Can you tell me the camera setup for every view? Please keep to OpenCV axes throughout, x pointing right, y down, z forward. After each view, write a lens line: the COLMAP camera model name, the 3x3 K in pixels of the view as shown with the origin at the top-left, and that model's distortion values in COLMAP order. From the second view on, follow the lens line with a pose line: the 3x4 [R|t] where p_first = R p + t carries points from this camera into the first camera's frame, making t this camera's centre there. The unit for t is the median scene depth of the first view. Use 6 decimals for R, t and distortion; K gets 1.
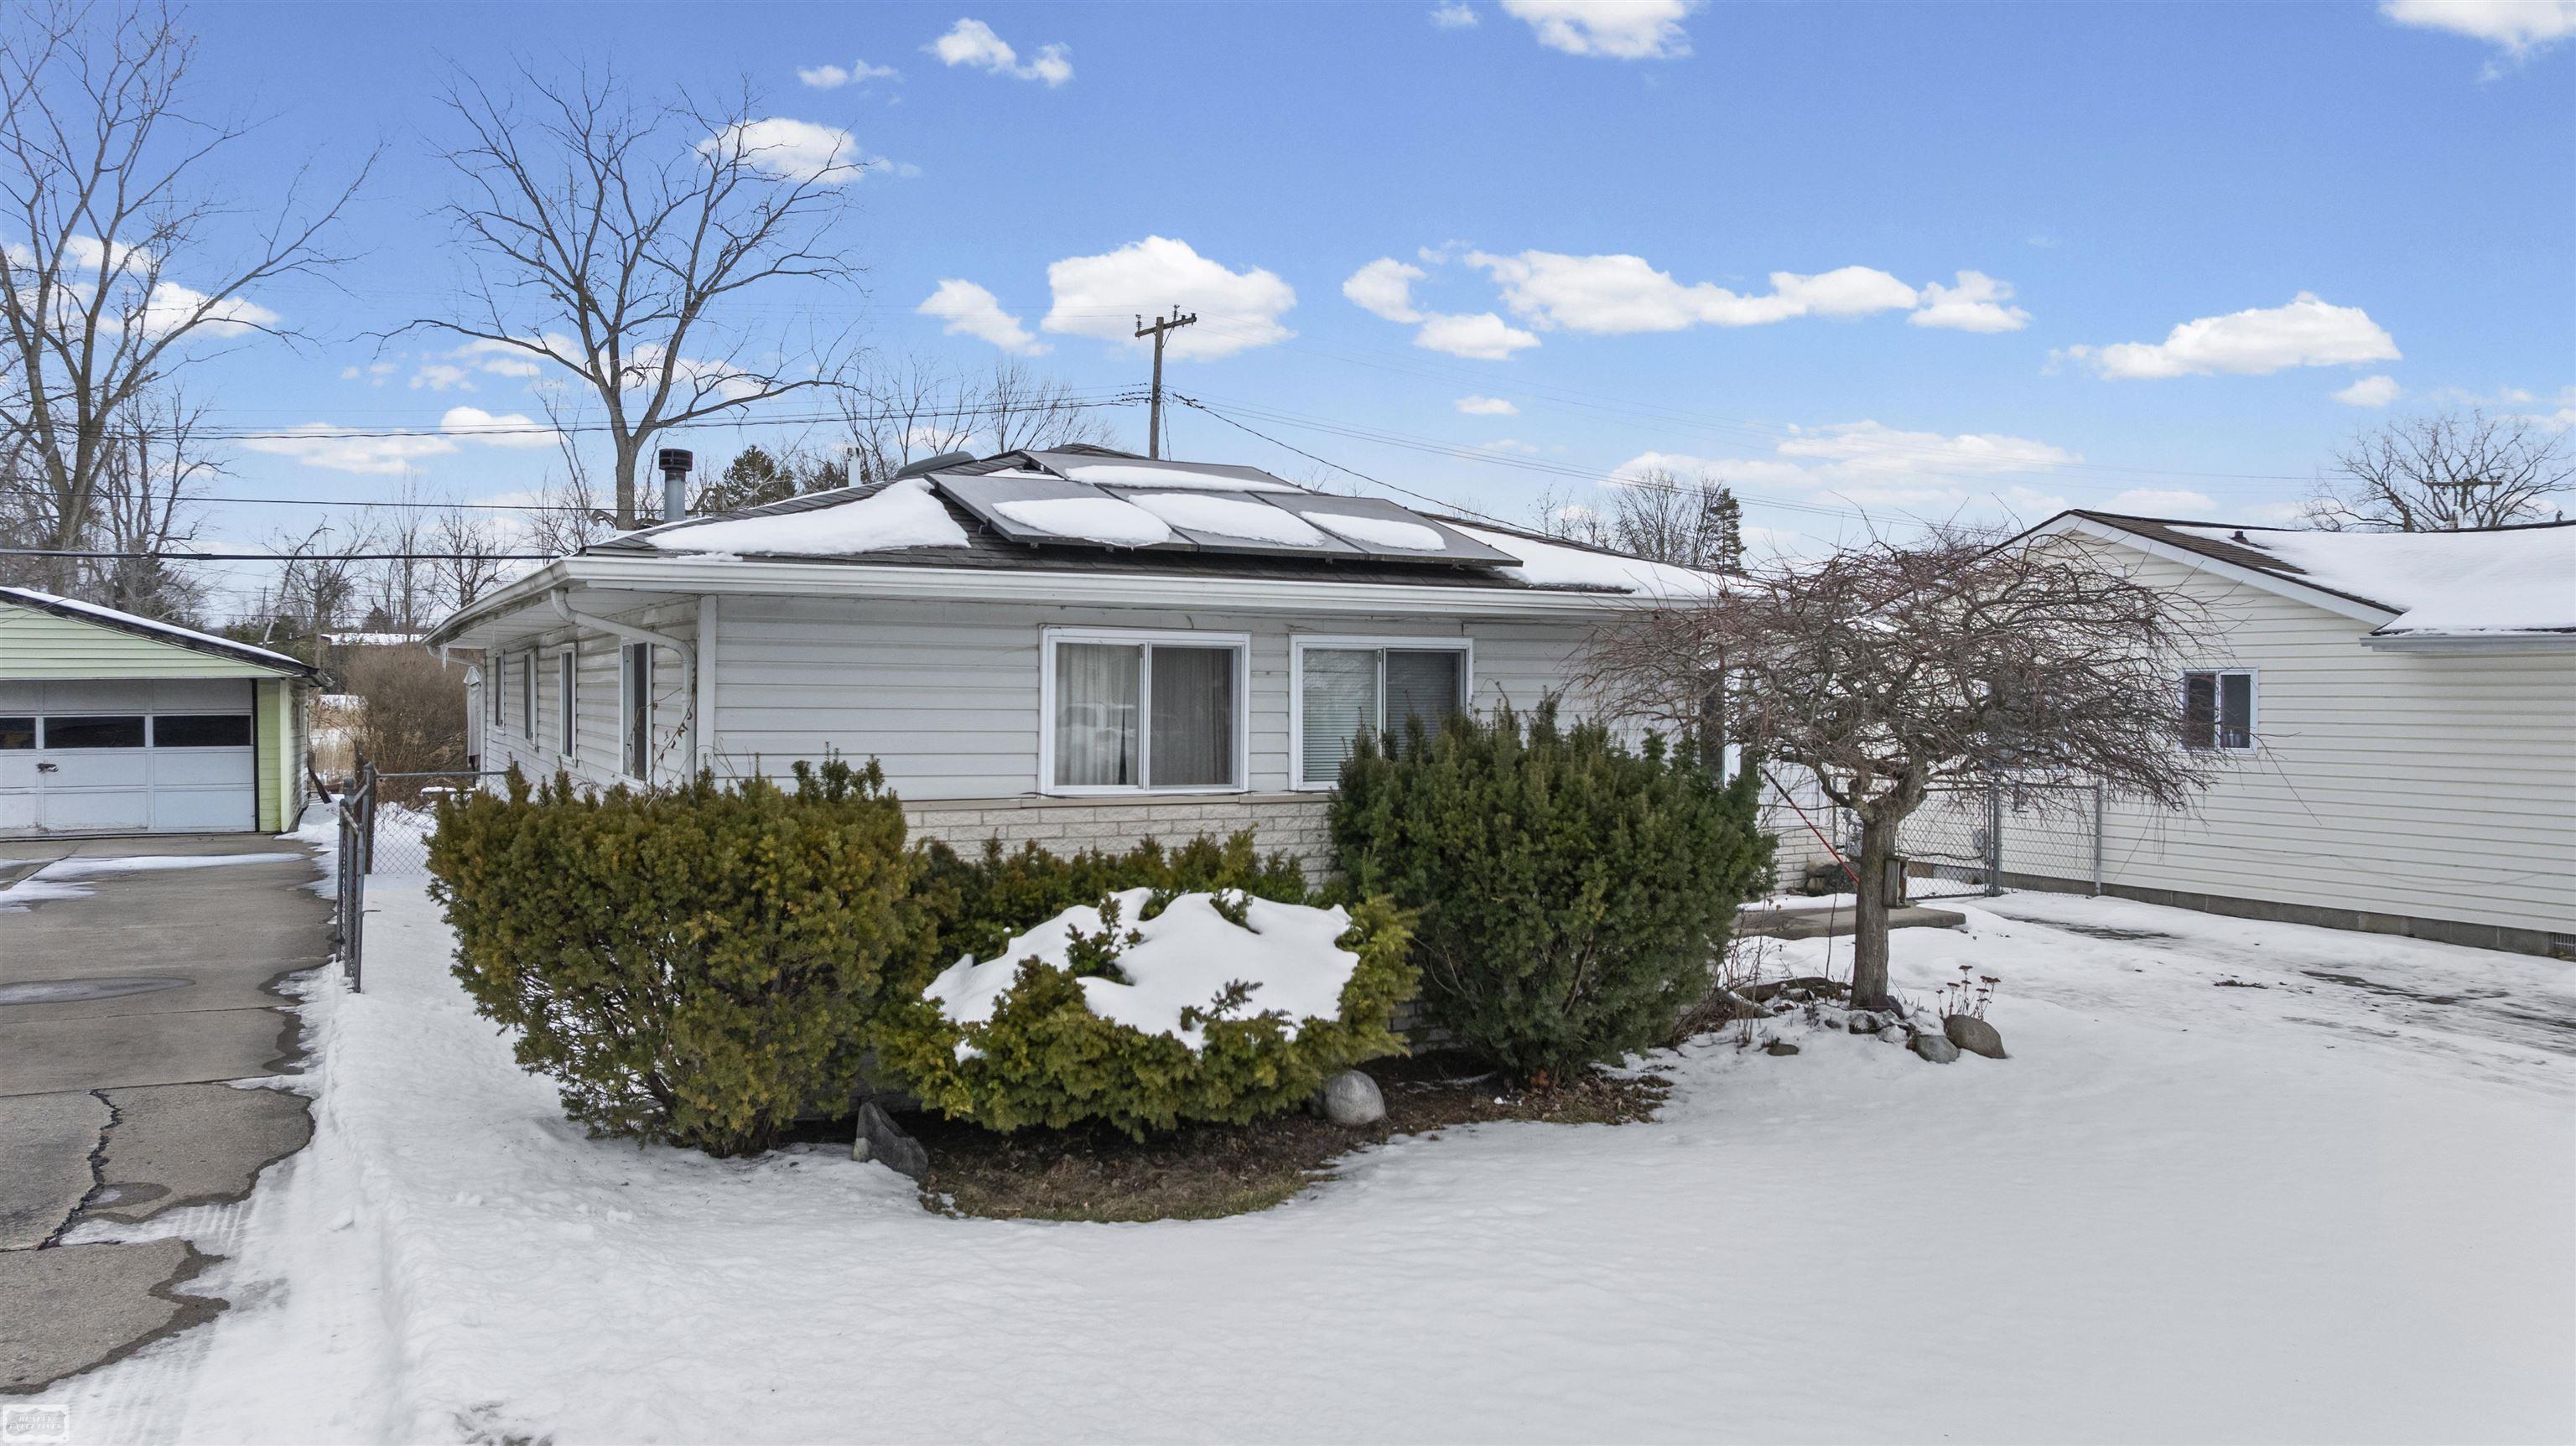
lens RADIAL K [[1833.9, 0, 1291.7], [0, 1833.9, 709.7], [0, 0, 1]] dist [-0.020837, 0.008297]
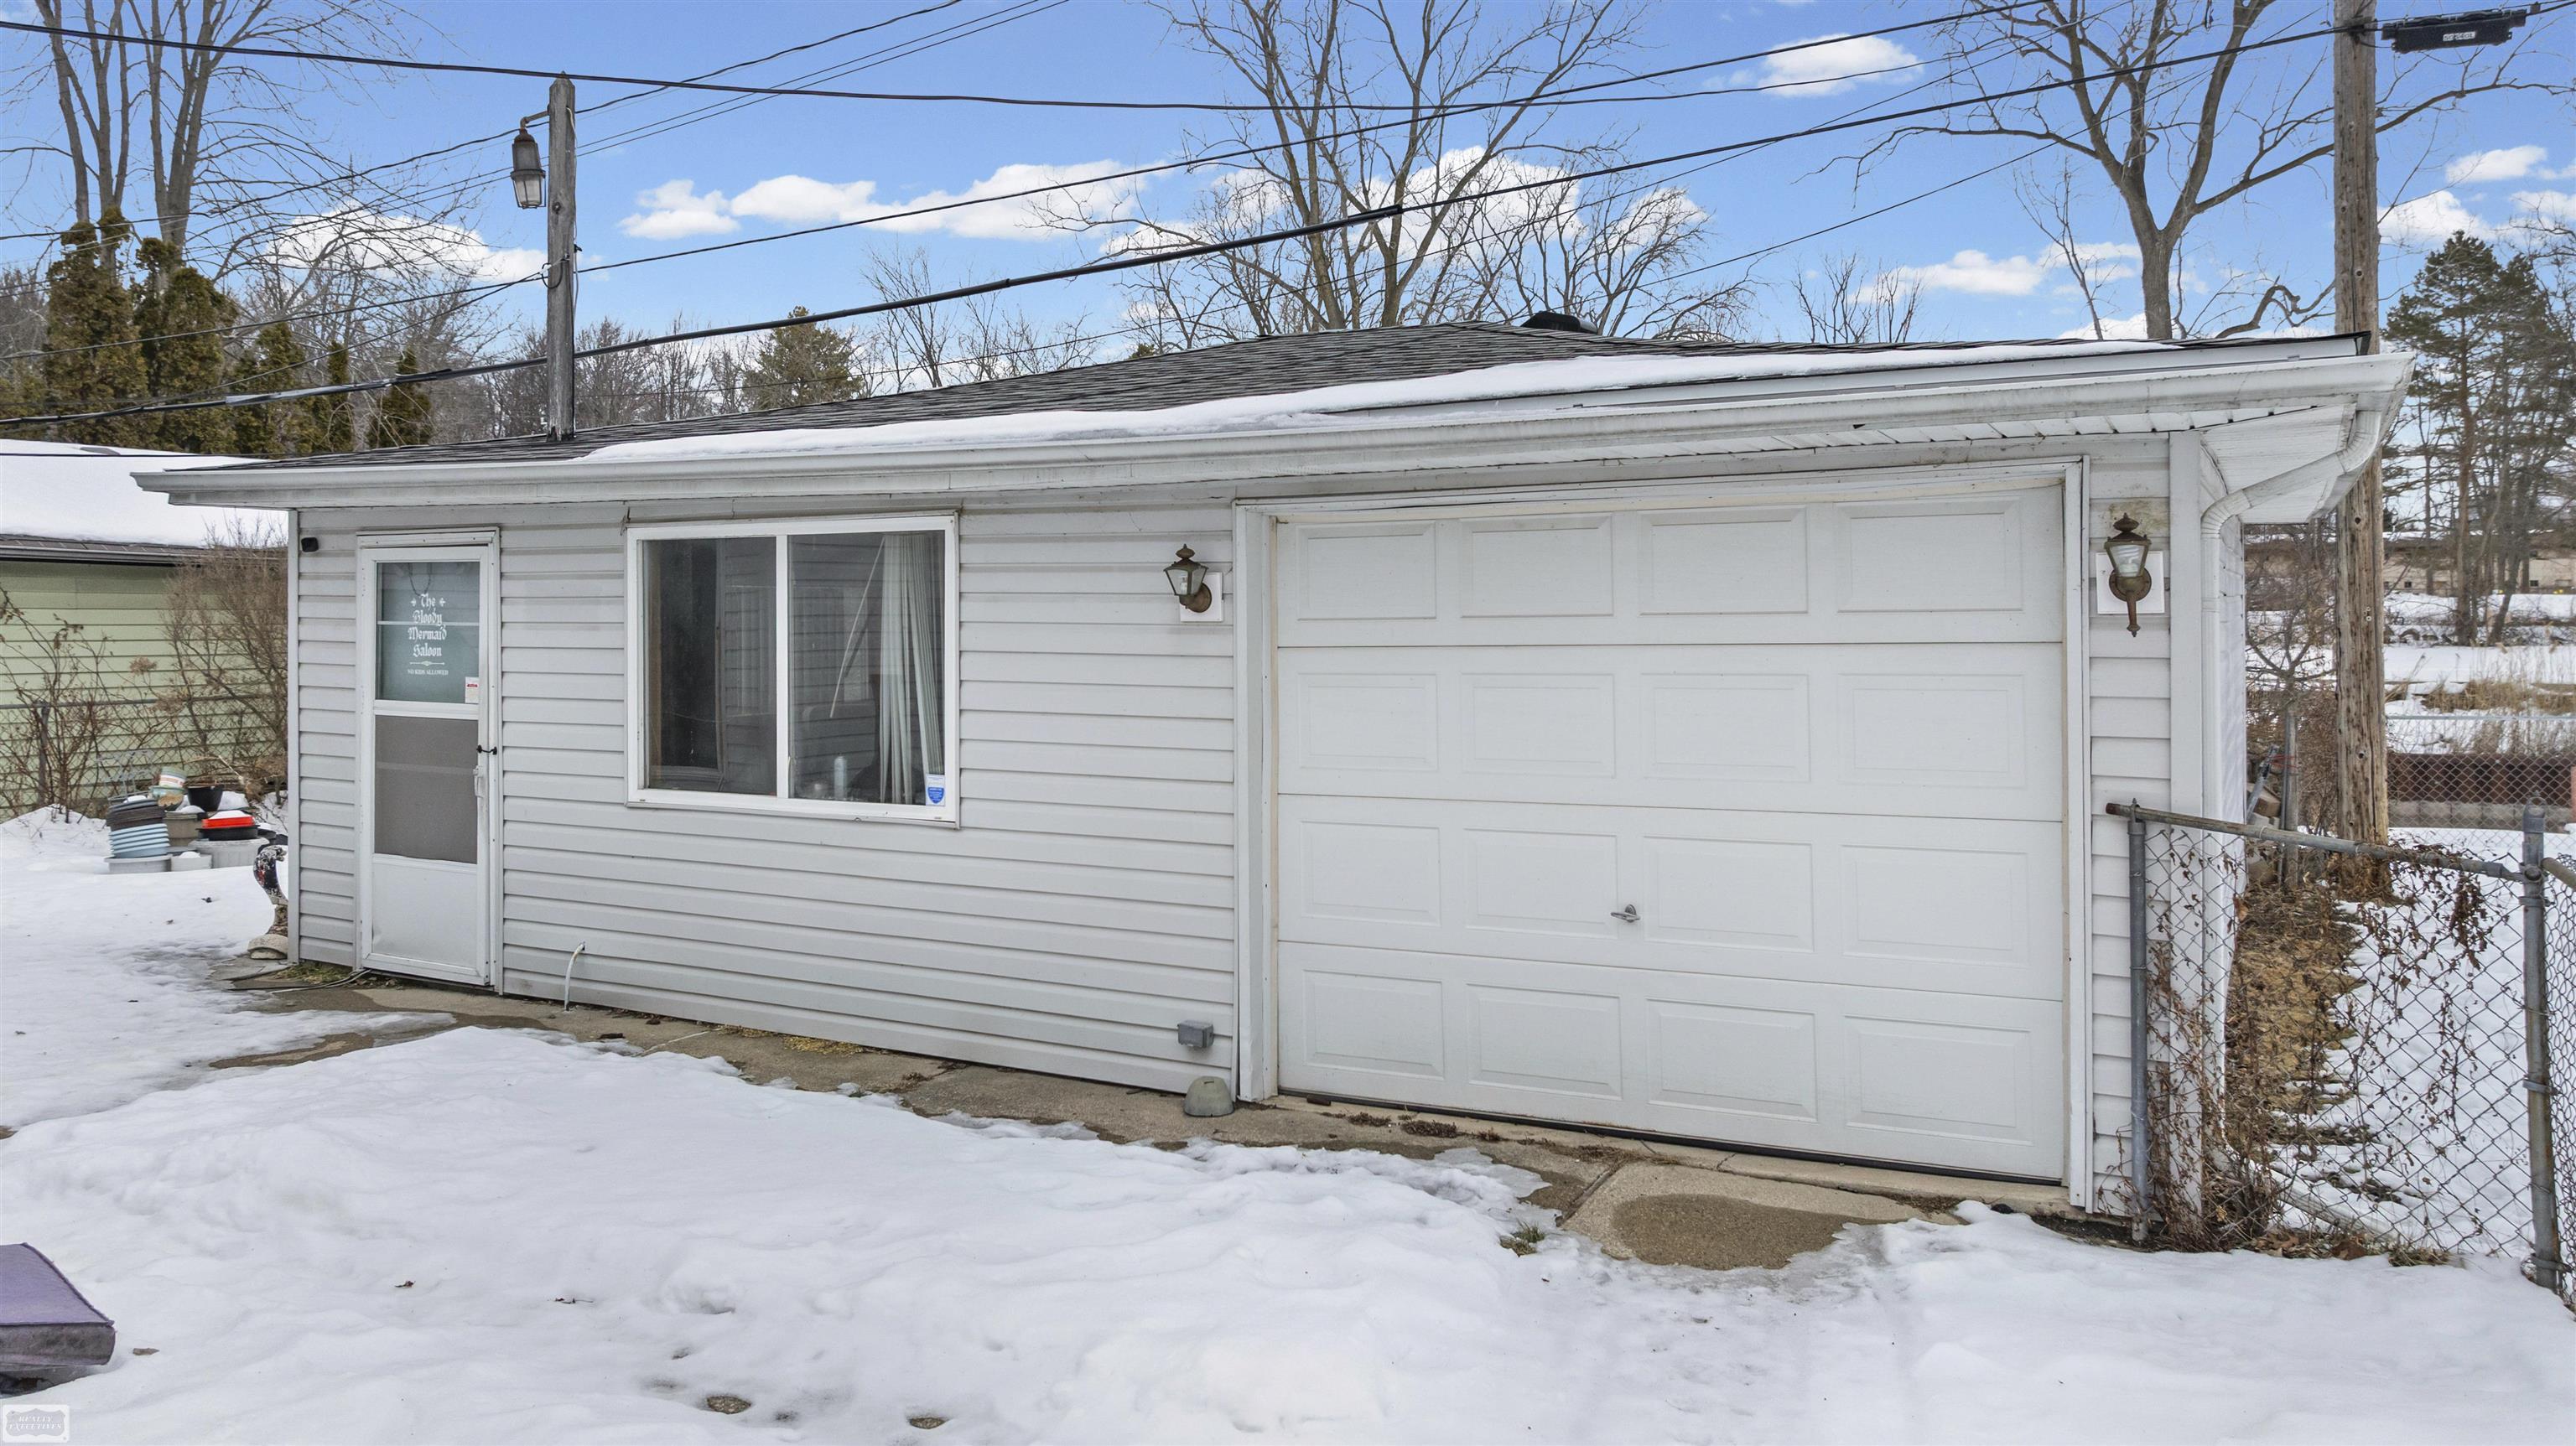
lens RADIAL K [[1833.9, 0, 1342.0], [0, 1833.9, 672.6], [0, 0, 1]] dist [-0.020837, 0.008297]
pose [[0.570540, 0.003424, -0.821263, 0.149893], [0.015042, 0.999780, 0.014618, 0.021763], [0.821132, -0.020693, 0.570363, 1.472805]]
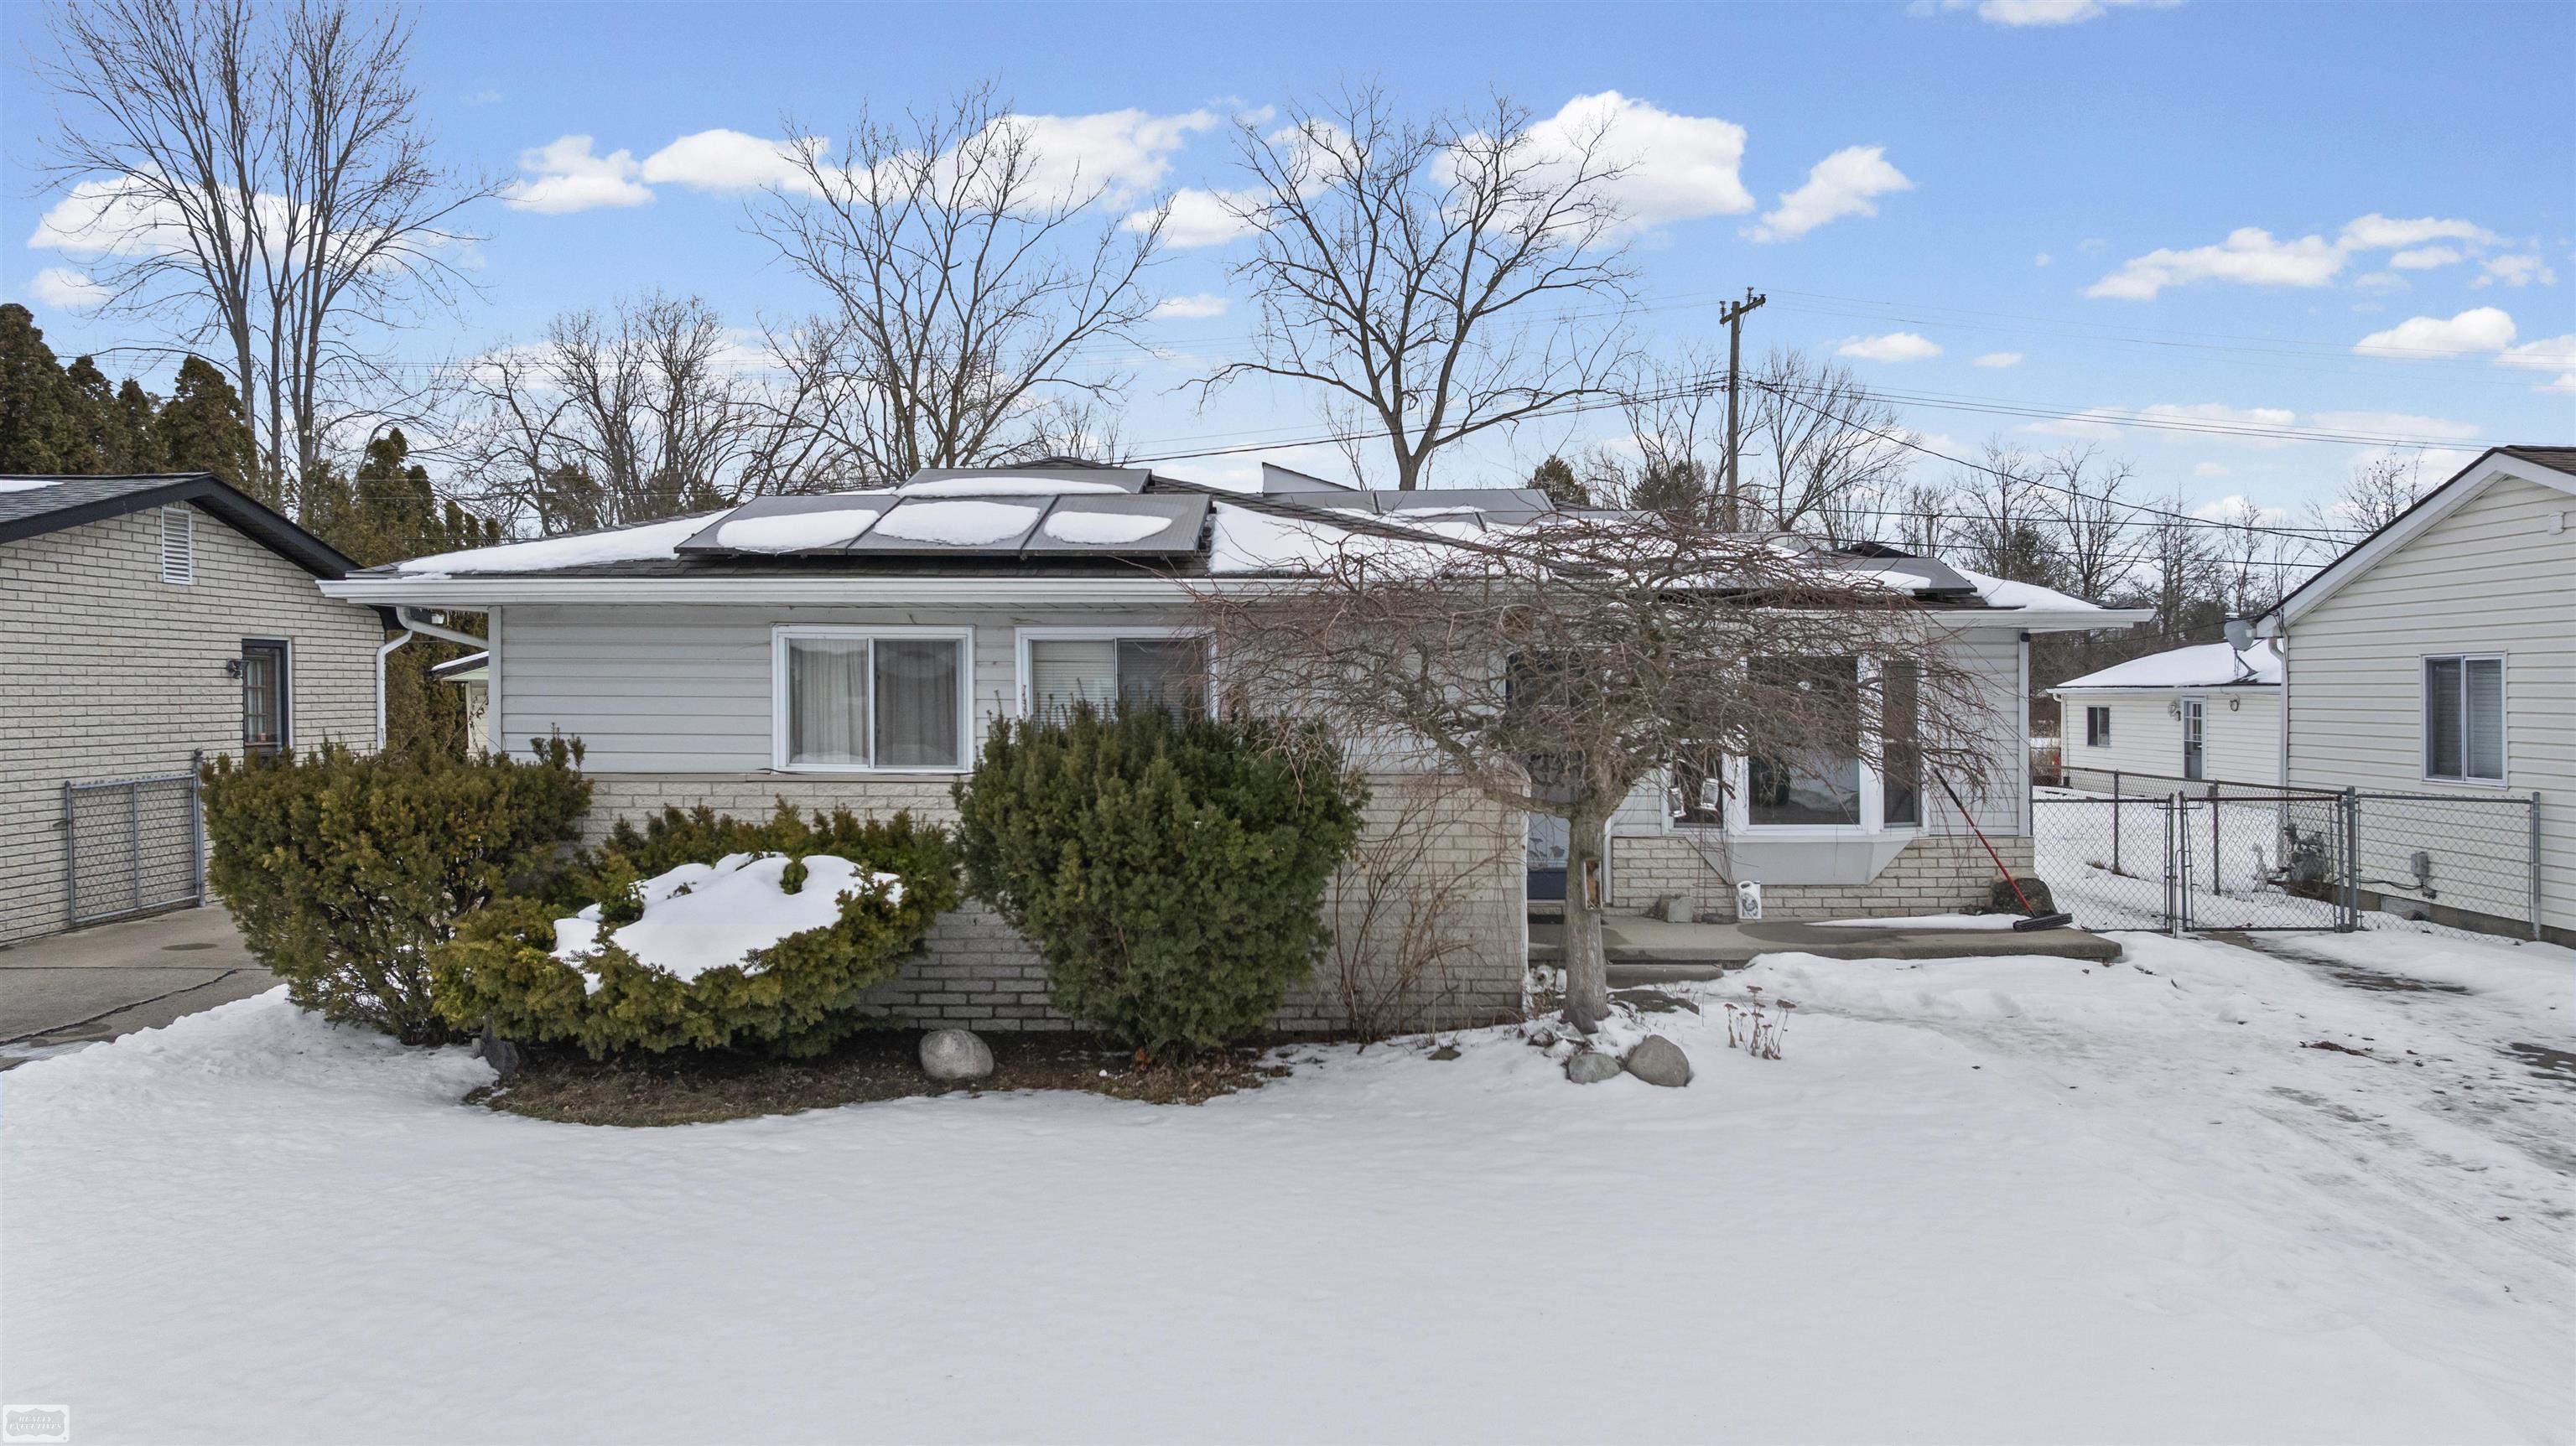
lens RADIAL K [[1833.9, 0, 1289.5], [0, 1833.9, 729.1], [0, 0, 1]] dist [-0.020837, 0.008297]
pose [[0.880935, 0.004724, -0.473214, 0.370318], [-0.000275, 0.999955, 0.009470, 0.004860], [0.473237, -0.008212, 0.880897, 0.074352]]
